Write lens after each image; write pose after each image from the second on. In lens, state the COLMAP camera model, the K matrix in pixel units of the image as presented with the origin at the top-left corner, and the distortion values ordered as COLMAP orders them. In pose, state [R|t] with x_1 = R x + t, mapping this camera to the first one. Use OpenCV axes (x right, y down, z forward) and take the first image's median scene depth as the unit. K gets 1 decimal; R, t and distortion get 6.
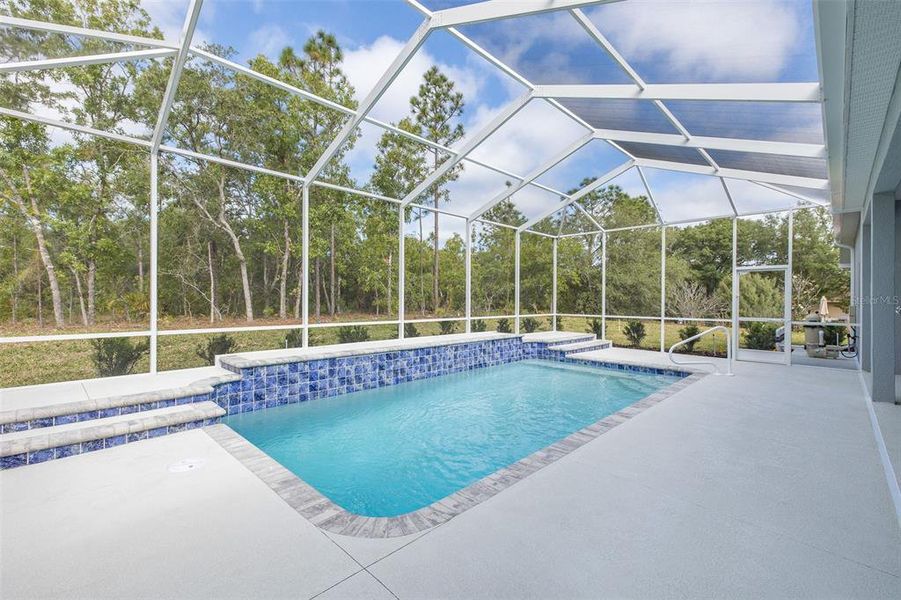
lens RADIAL K [[391.4, 0, 454.1], [0, 391.4, 300.0], [0, 0, 1]] dist [0.009885, -0.002929]
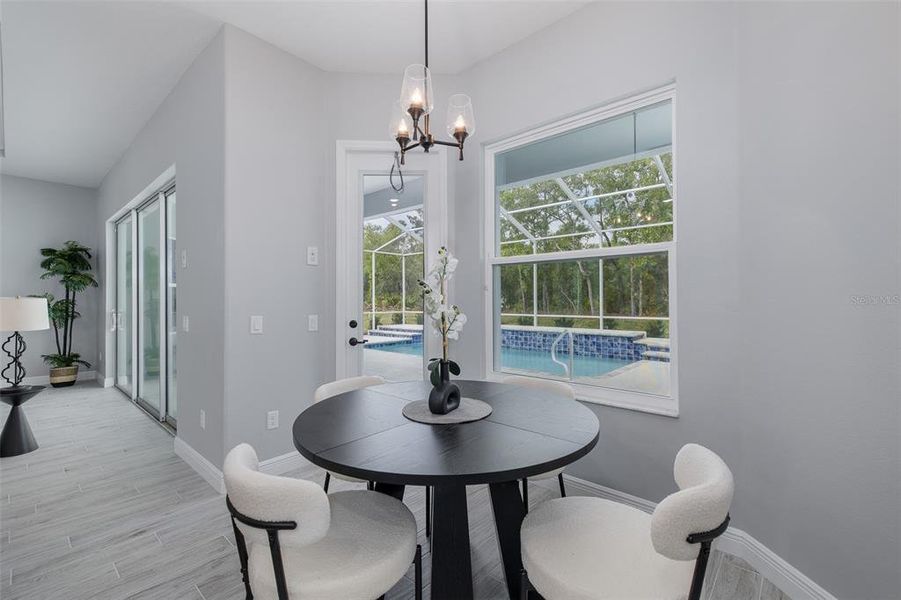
lens RADIAL K [[391.4, 0, 453.1], [0, 391.4, 291.2], [0, 0, 1]] dist [0.009885, -0.002929]
pose [[0.060192, -0.029065, -0.997764, 1.400092], [0.001724, 0.999578, -0.029014, 0.005030], [0.998185, 0.000026, 0.060216, 0.581587]]
